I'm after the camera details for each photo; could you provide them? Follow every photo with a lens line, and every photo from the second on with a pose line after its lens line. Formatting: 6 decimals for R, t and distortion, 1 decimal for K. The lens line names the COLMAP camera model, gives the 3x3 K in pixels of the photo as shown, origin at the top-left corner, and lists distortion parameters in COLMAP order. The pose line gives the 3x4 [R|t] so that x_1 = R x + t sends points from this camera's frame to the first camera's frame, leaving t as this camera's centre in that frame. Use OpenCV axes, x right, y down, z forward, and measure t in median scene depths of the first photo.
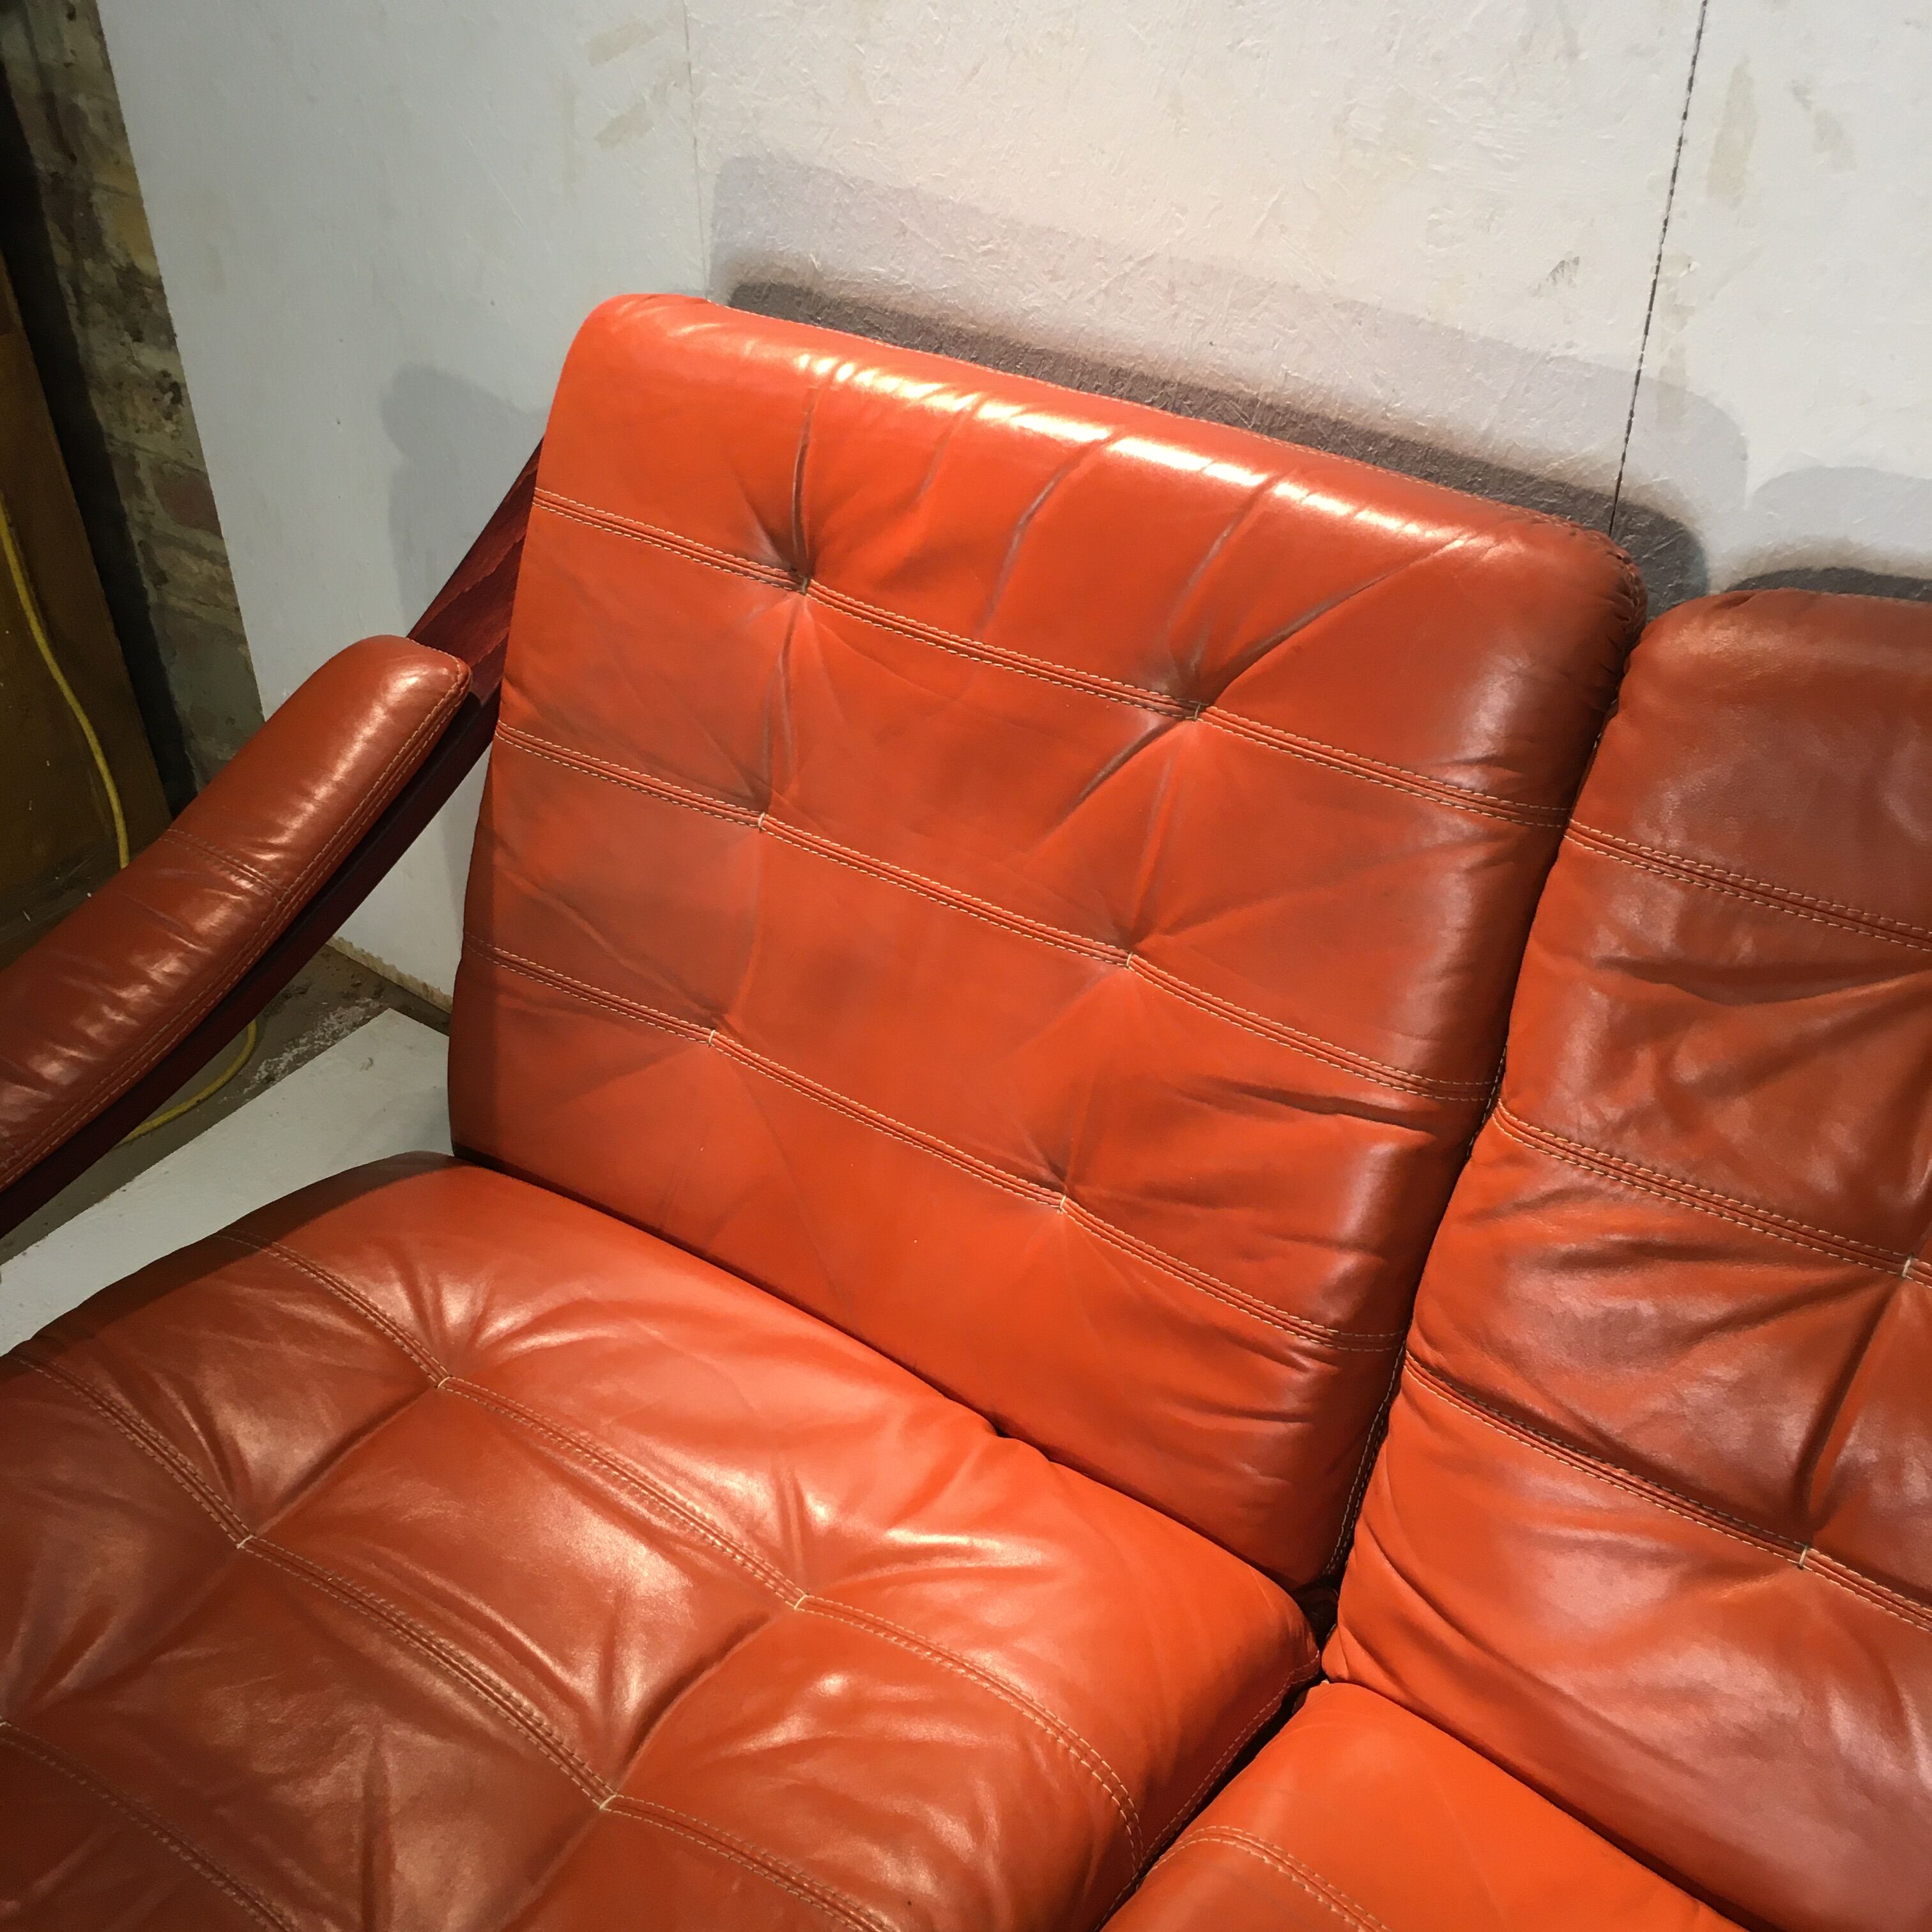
lens RADIAL K [[2215.9, 0, 964.2], [0, 2215.9, 922.9], [0, 0, 1]] dist [0.070652, -0.096736]
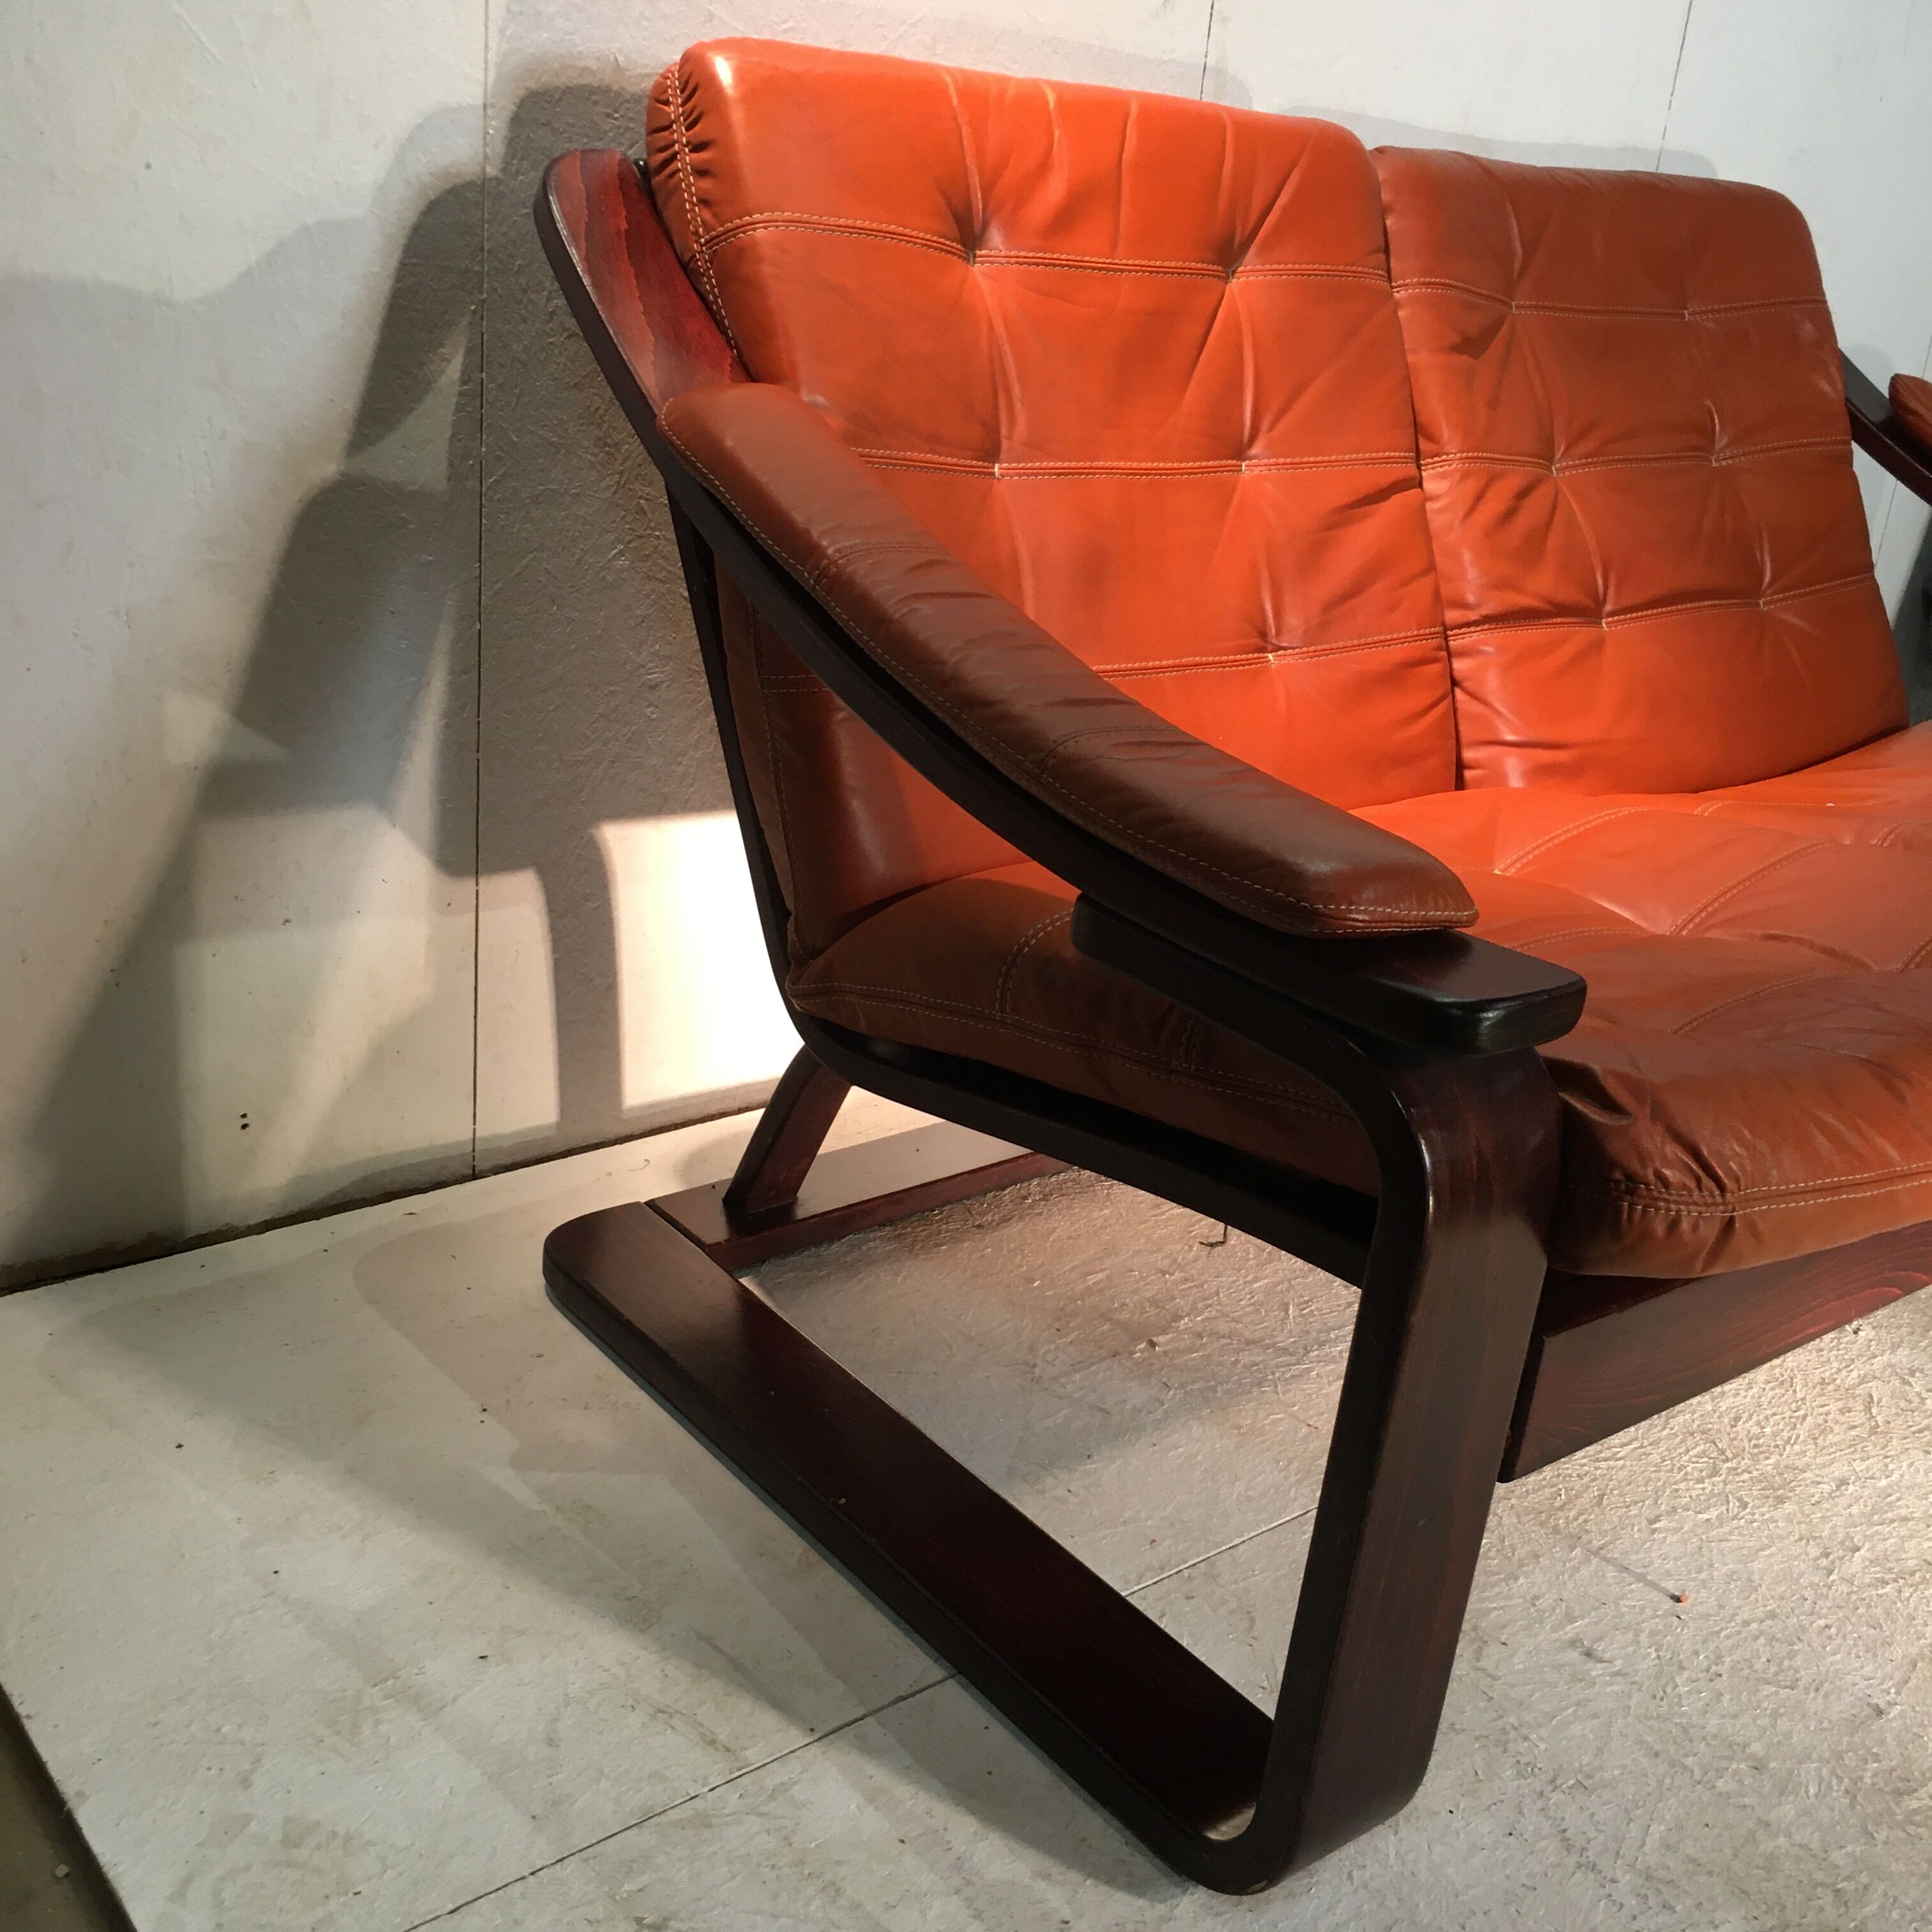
lens RADIAL K [[2215.9, 0, 964.2], [0, 2215.9, 922.9], [0, 0, 1]] dist [0.070652, -0.096736]
pose [[0.258347, -0.296481, 0.919432, -1.271483], [0.460744, 0.874337, 0.152477, -0.025446], [-0.849101, 0.384231, 0.362484, 0.713324]]
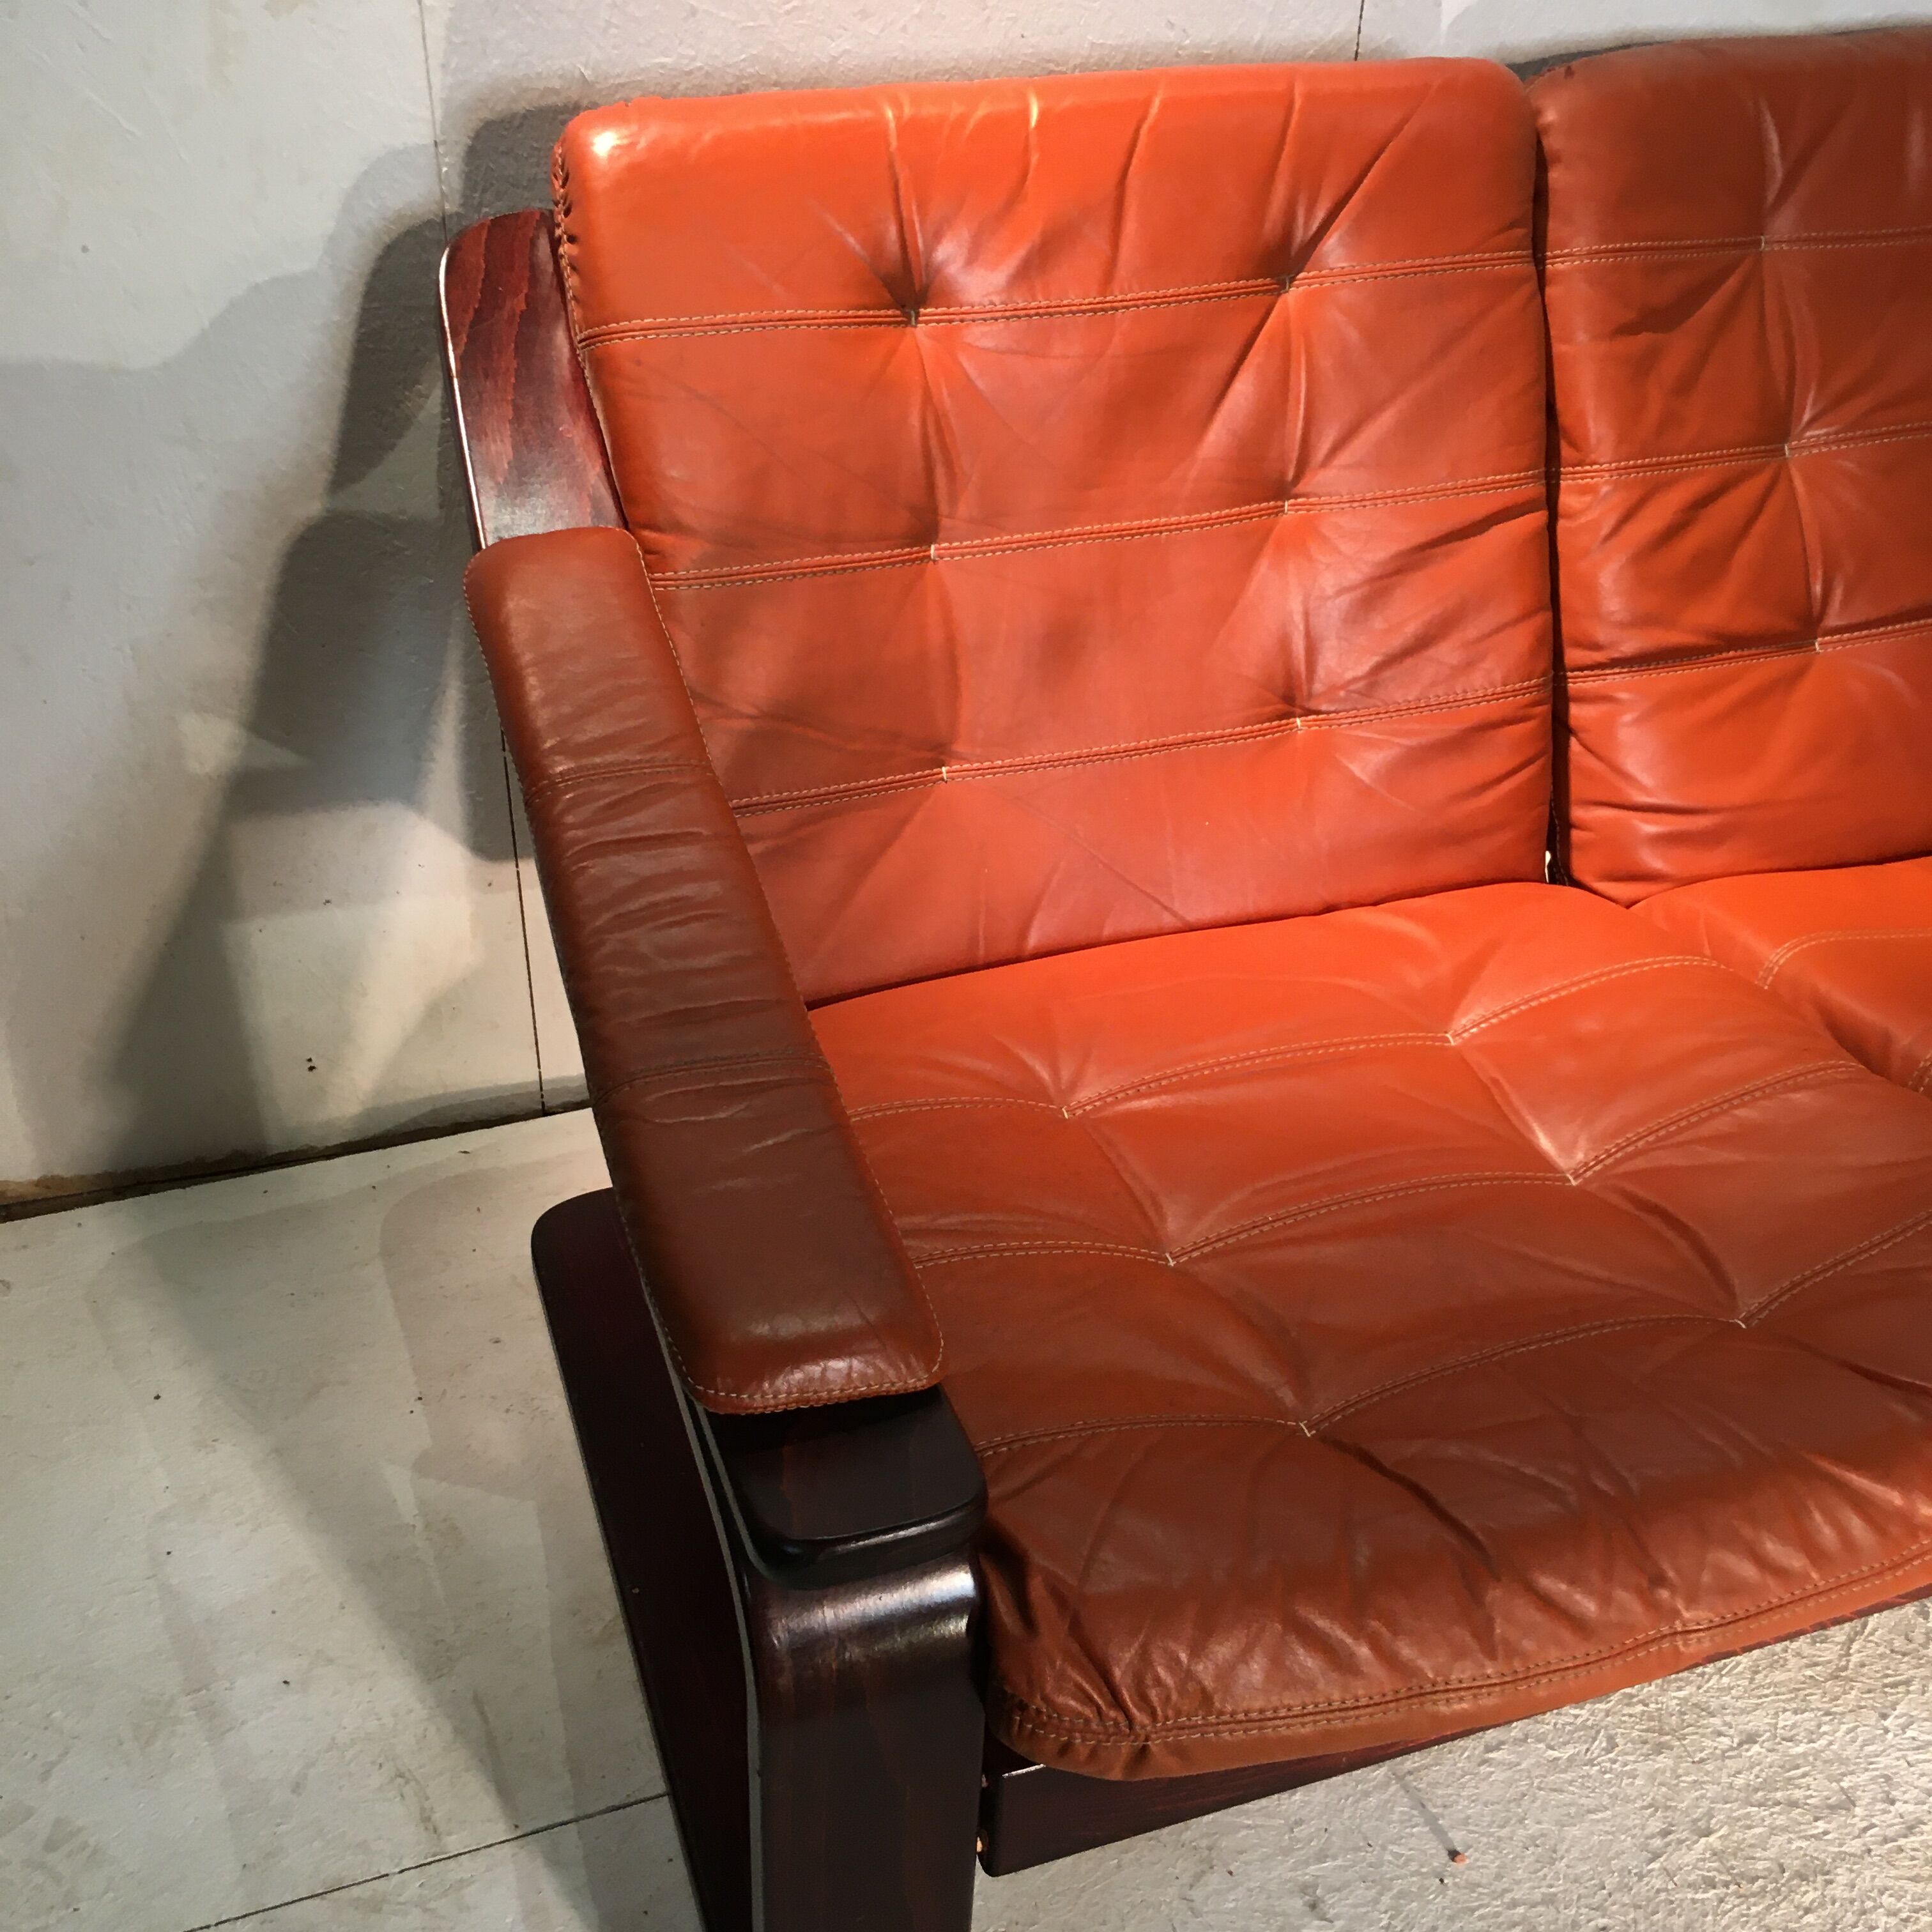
lens RADIAL K [[2215.9, 0, 964.2], [0, 2215.9, 922.9], [0, 0, 1]] dist [0.070652, -0.096736]
pose [[0.575998, -0.444044, 0.686332, -0.929404], [0.436643, 0.876916, 0.200899, -0.101498], [-0.691064, 0.183965, 0.698990, 0.287470]]
